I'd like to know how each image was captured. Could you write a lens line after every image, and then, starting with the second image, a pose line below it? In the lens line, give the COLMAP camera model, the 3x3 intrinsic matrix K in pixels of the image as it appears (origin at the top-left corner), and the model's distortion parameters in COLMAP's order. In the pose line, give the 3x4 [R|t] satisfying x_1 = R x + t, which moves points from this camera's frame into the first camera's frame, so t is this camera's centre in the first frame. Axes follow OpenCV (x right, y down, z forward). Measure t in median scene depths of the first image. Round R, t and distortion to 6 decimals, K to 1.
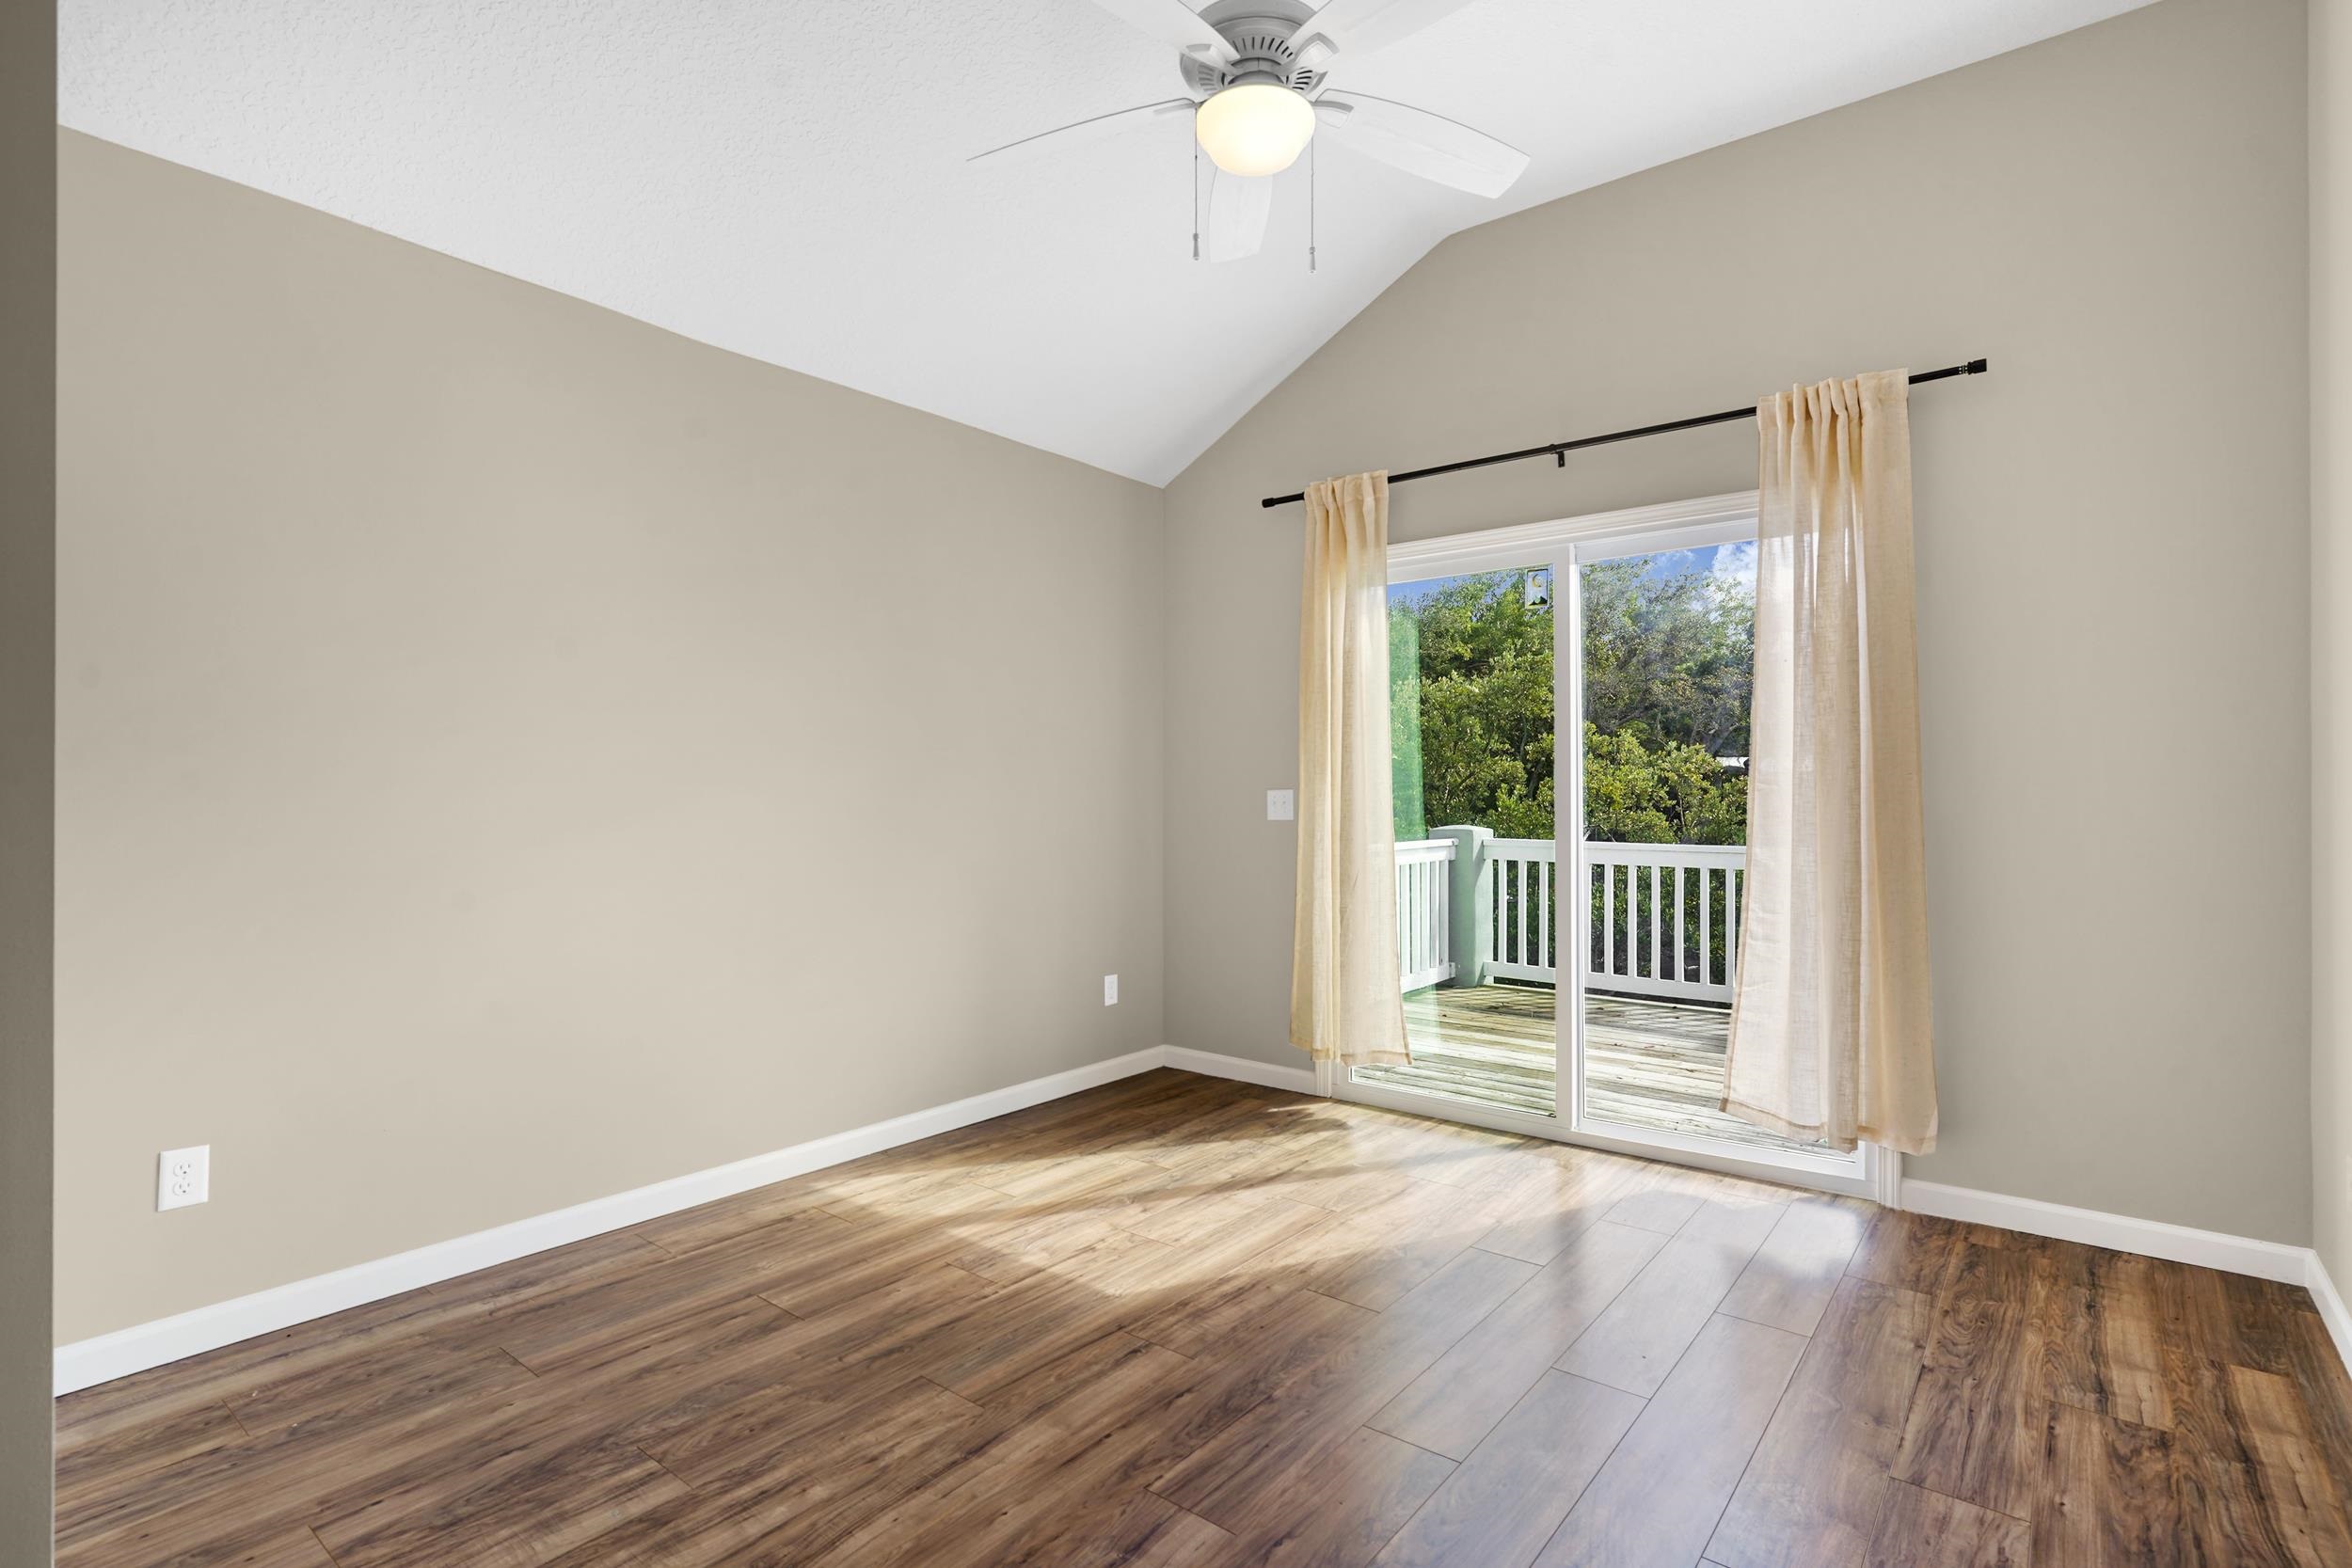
lens RADIAL K [[1105.7, 0, 1174.0], [0, 1105.7, 792.9], [0, 0, 1]] dist [-0.000434, 0.003259]
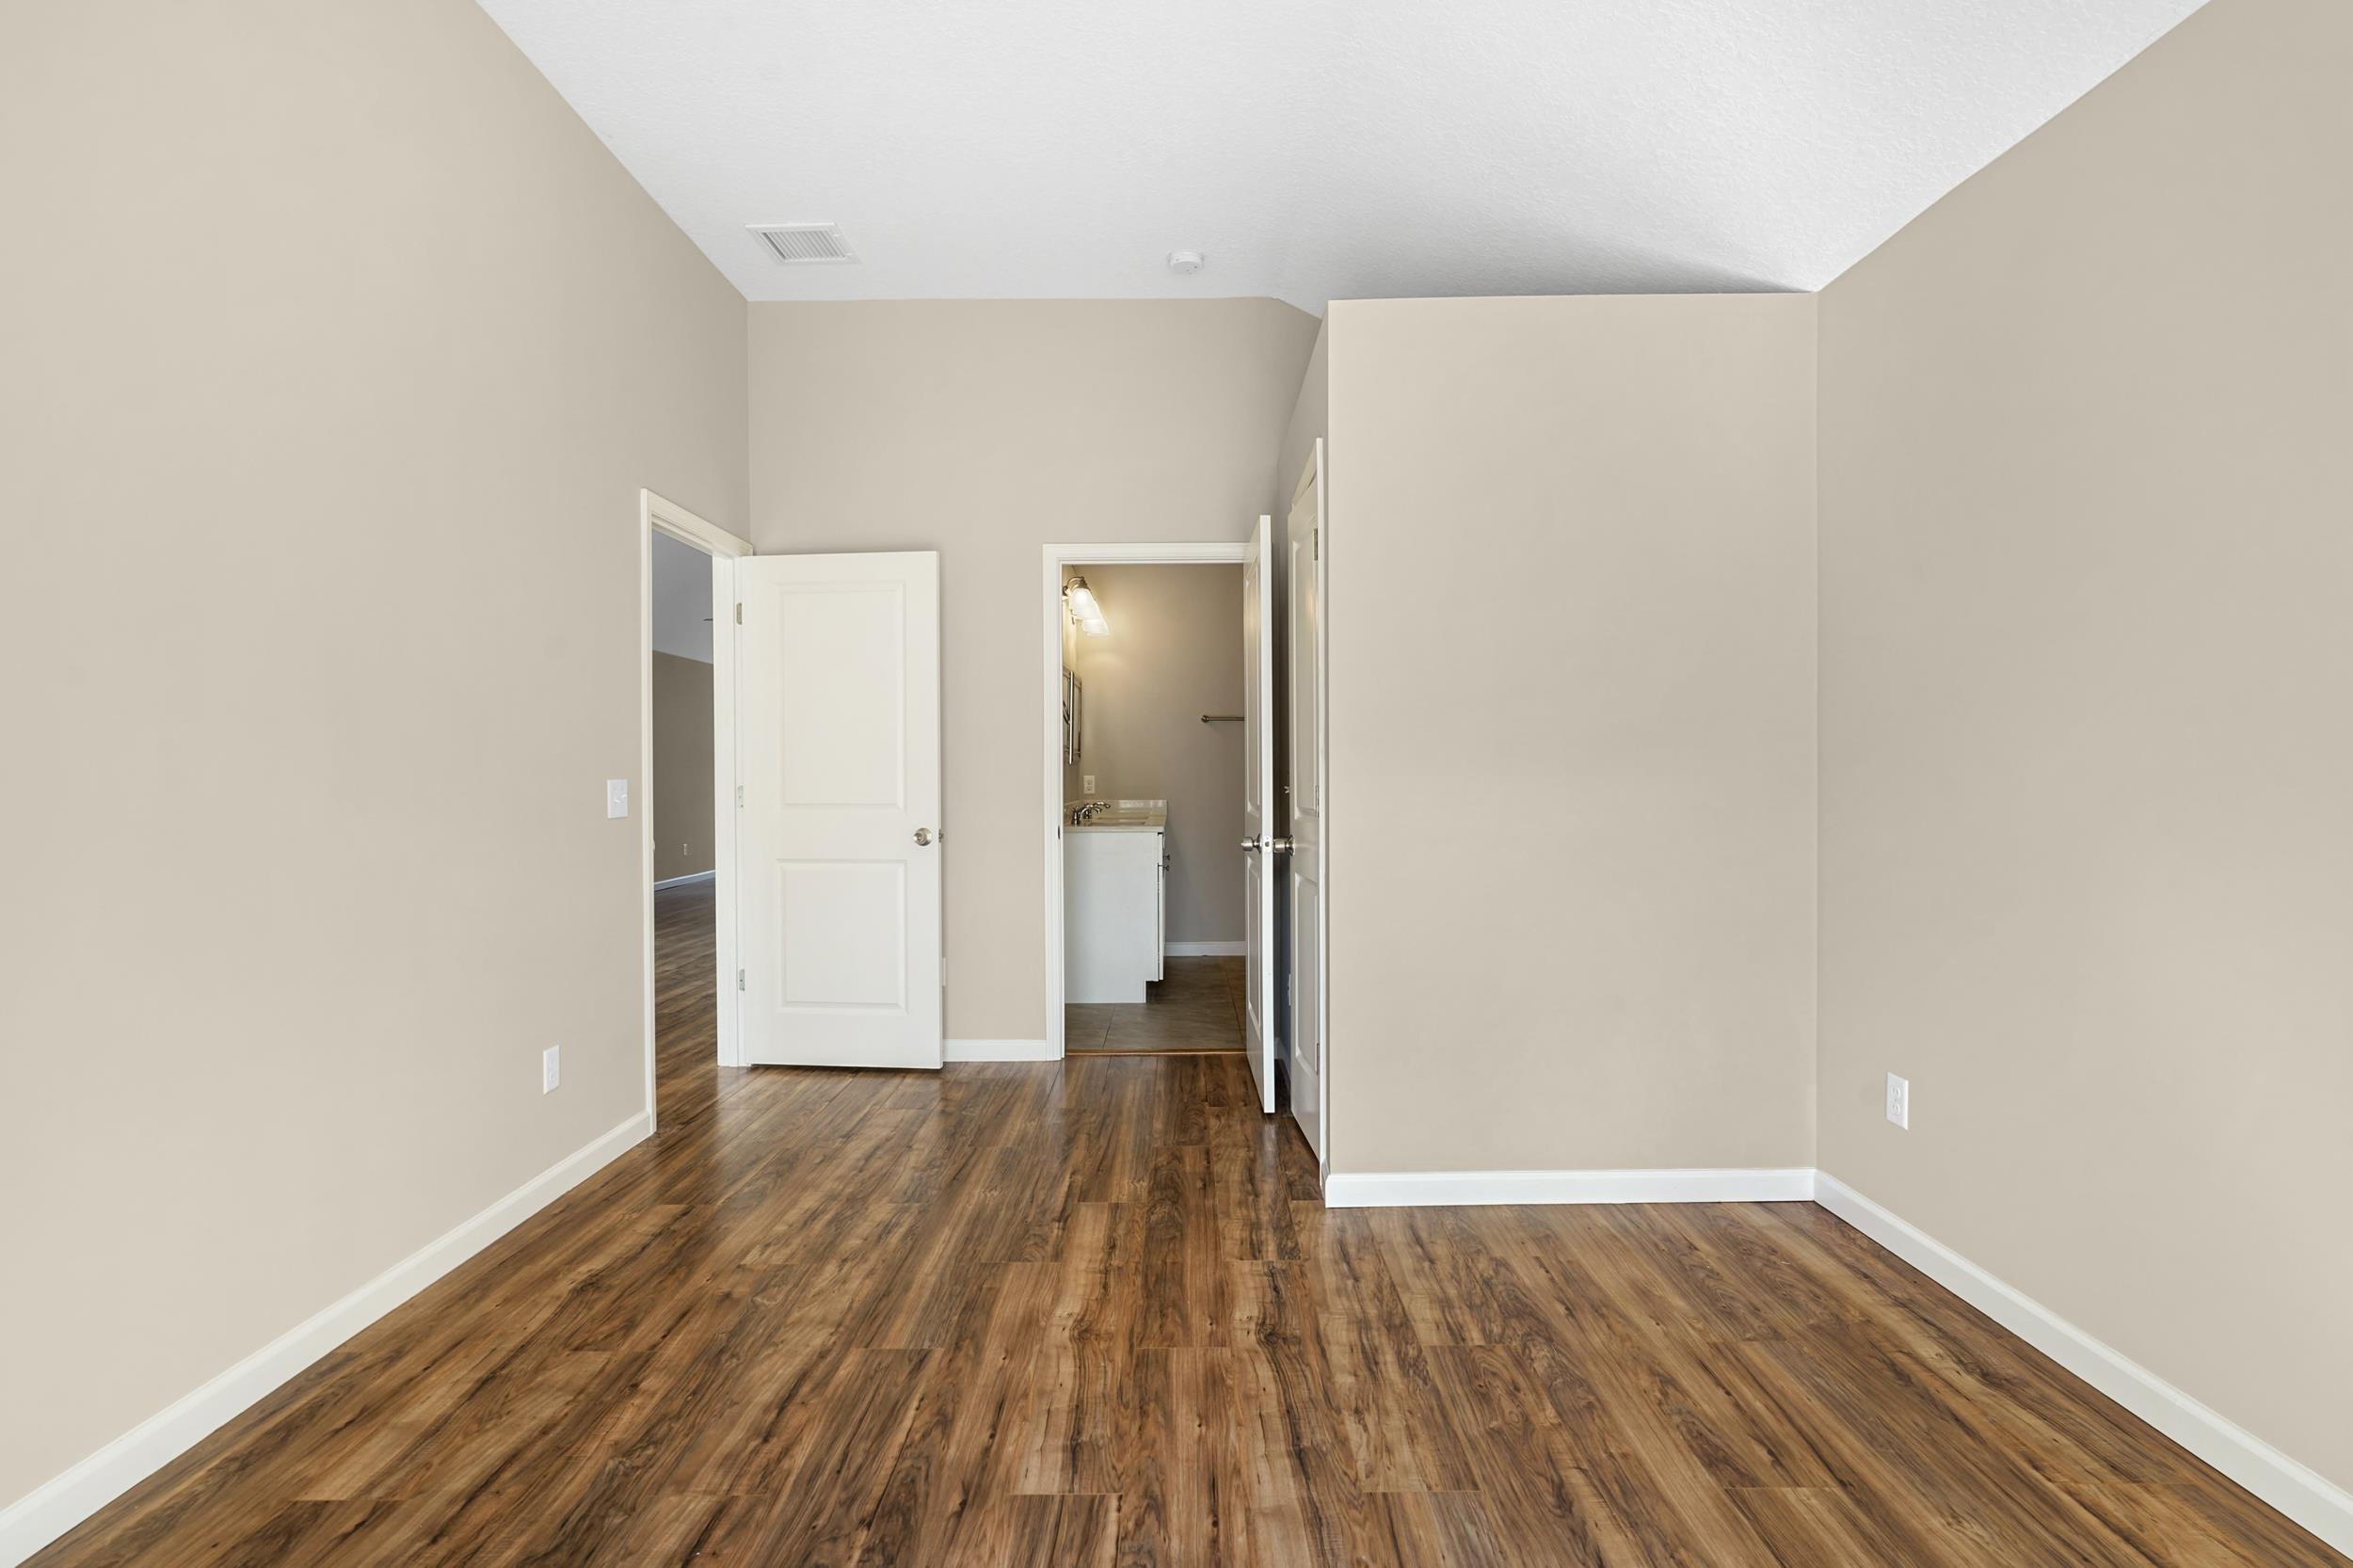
lens RADIAL K [[1106.2, 0, 1173.7], [0, 1106.2, 774.3], [0, 0, 1]] dist [-0.000434, 0.003259]
pose [[-0.767369, 0.006386, -0.641173, 0.515389], [0.006713, 0.999976, 0.001926, -0.005955], [0.641170, -0.002826, -0.767394, 1.643057]]
